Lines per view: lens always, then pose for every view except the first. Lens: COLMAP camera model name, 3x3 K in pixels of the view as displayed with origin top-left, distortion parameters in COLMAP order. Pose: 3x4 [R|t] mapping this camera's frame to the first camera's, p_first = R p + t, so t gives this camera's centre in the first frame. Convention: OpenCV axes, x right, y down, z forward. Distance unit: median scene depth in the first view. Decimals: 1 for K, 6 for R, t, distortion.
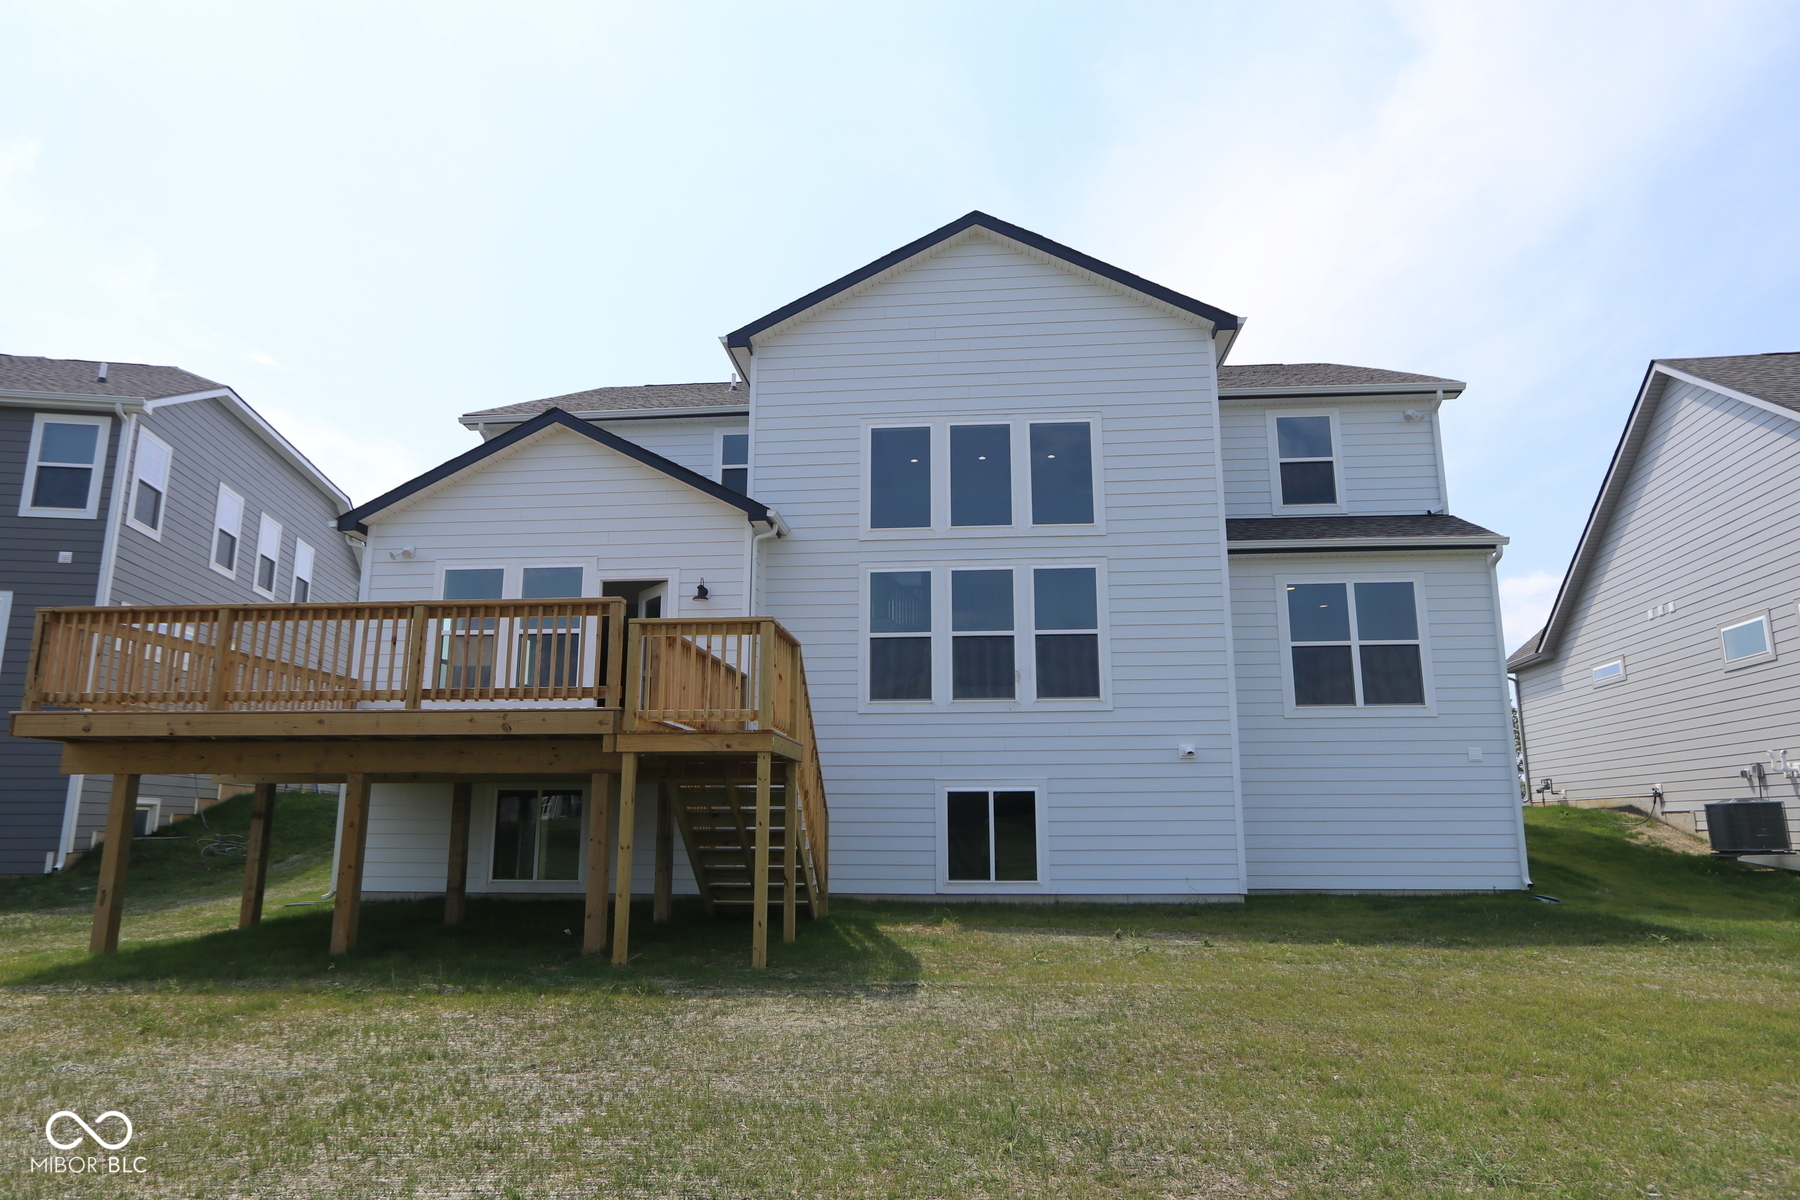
lens RADIAL K [[1086.4, 0, 902.5], [0, 1086.4, 619.9], [0, 0, 1]] dist [-0.003602, 0.000181]
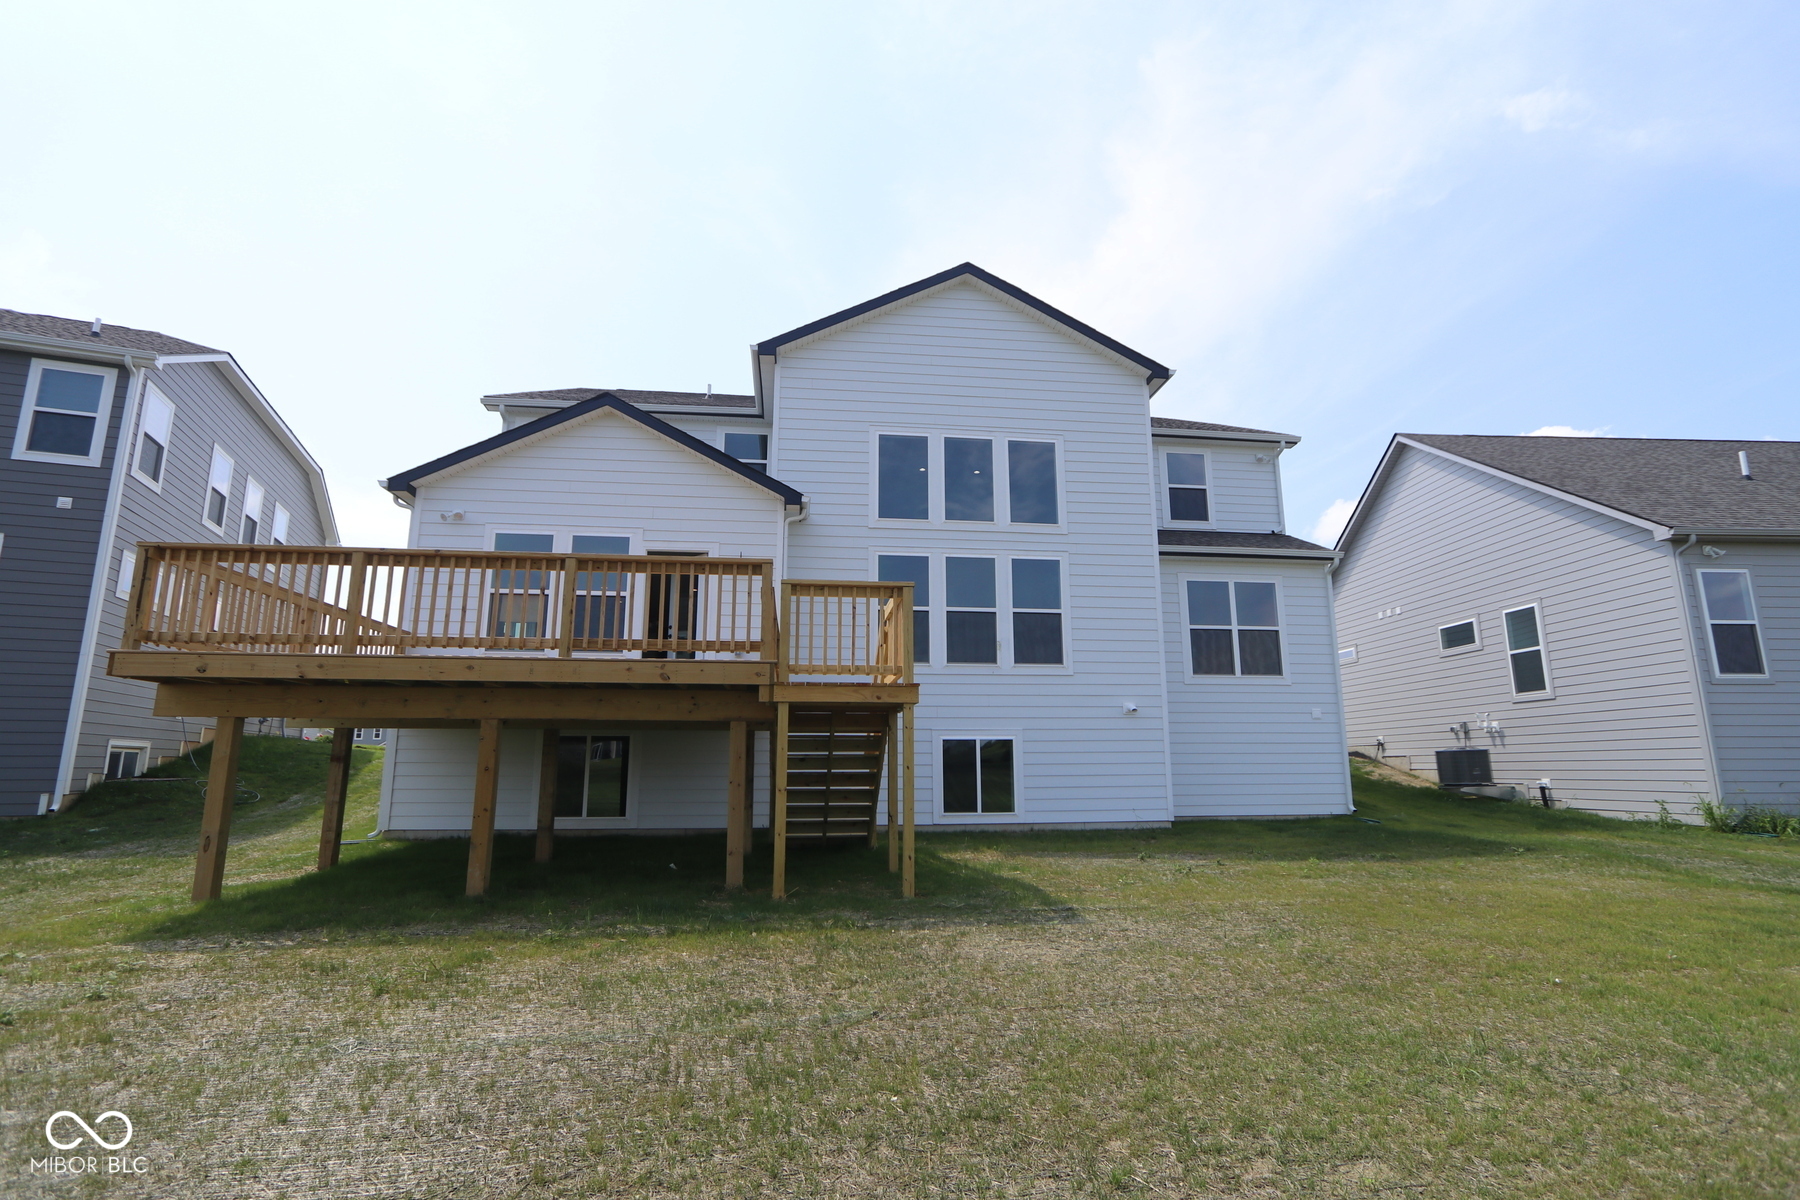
lens RADIAL K [[835.5, 0, 892.6], [0, 835.5, 615.5], [0, 0, 1]] dist [-0.008736, -0.000434]
pose [[0.978891, 0.035241, 0.201320, -0.190957], [-0.037160, 0.999293, 0.005761, 0.016259], [-0.200975, -0.013121, 0.979509, 0.098789]]
